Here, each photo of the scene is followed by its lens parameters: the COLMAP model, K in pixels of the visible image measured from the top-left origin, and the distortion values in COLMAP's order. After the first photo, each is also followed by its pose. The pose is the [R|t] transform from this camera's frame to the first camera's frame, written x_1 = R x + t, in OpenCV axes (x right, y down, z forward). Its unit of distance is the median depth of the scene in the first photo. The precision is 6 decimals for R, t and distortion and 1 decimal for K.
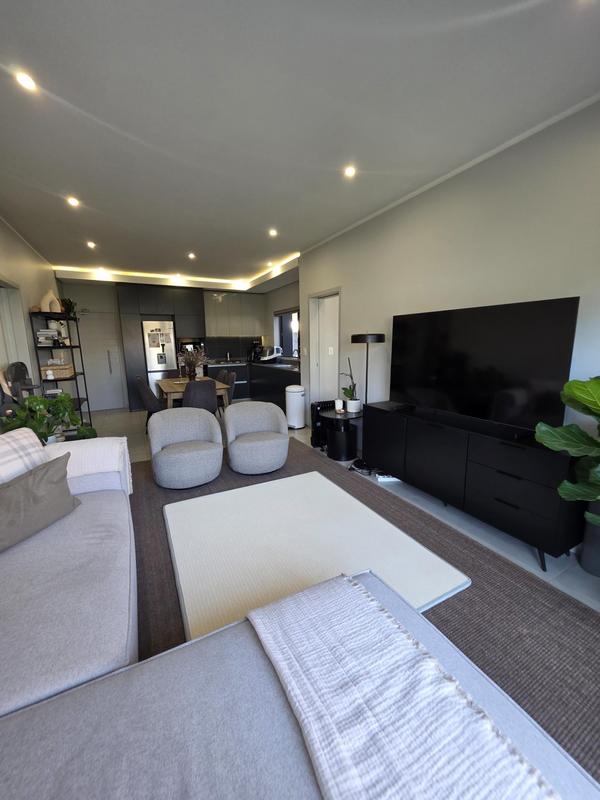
lens RADIAL K [[321.0, 0, 304.1], [0, 321.0, 396.4], [0, 0, 1]] dist [0.003660, -0.000815]
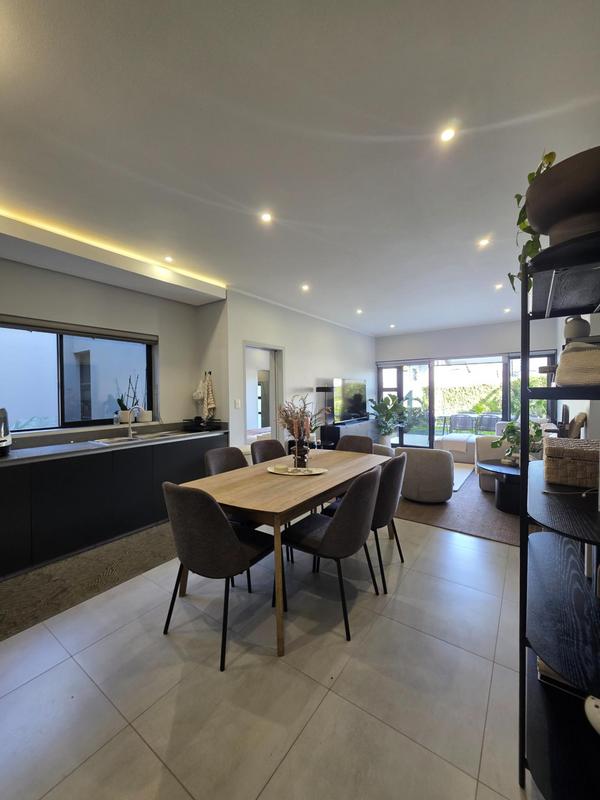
lens RADIAL K [[321.0, 0, 304.2], [0, 321.0, 394.7], [0, 0, 1]] dist [0.003660, -0.000815]
pose [[-0.439947, 0.011932, 0.897944, -0.842606], [0.170618, 0.982809, 0.070535, -0.198206], [-0.881667, 0.184237, -0.434420, 1.249298]]
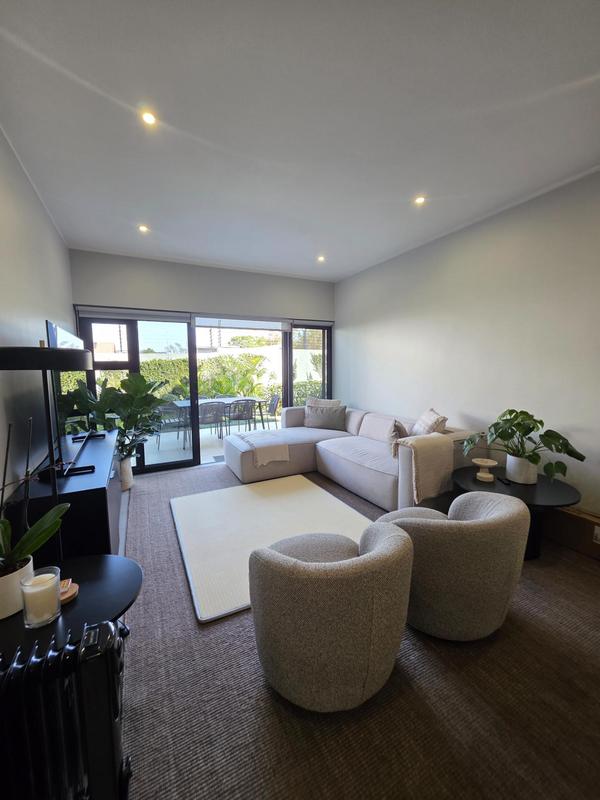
lens RADIAL K [[321.0, 0, 304.4], [0, 321.0, 397.2], [0, 0, 1]] dist [0.003660, -0.000815]
pose [[-0.999575, 0.021695, 0.019478, -0.092117], [0.026080, 0.963990, 0.264658, -0.161014], [-0.013035, 0.265053, -0.964146, 0.967633]]
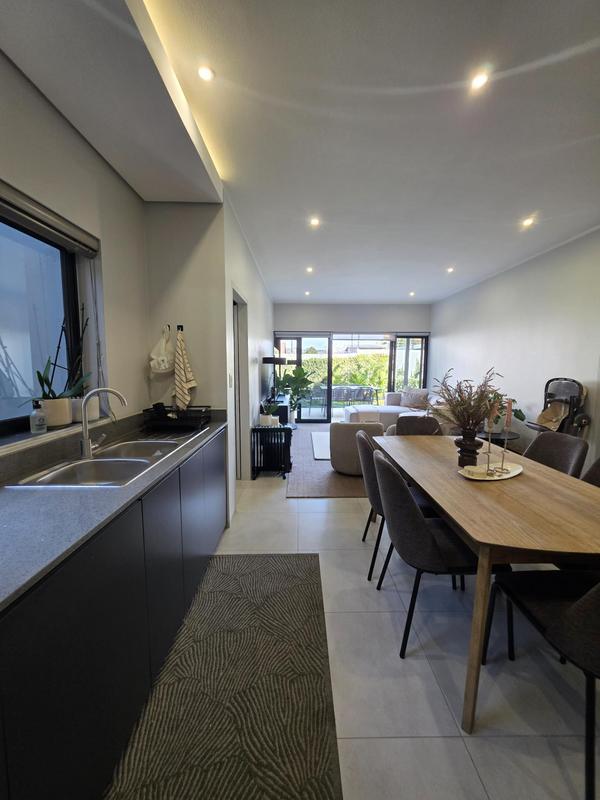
lens RADIAL K [[321.0, 0, 303.4], [0, 321.0, 396.4], [0, 0, 1]] dist [0.003660, -0.000815]
pose [[-0.883051, -0.040200, 0.467552, -0.364666], [0.084177, 0.966595, 0.242091, -0.240252], [-0.461665, 0.253136, -0.850169, 1.458410]]
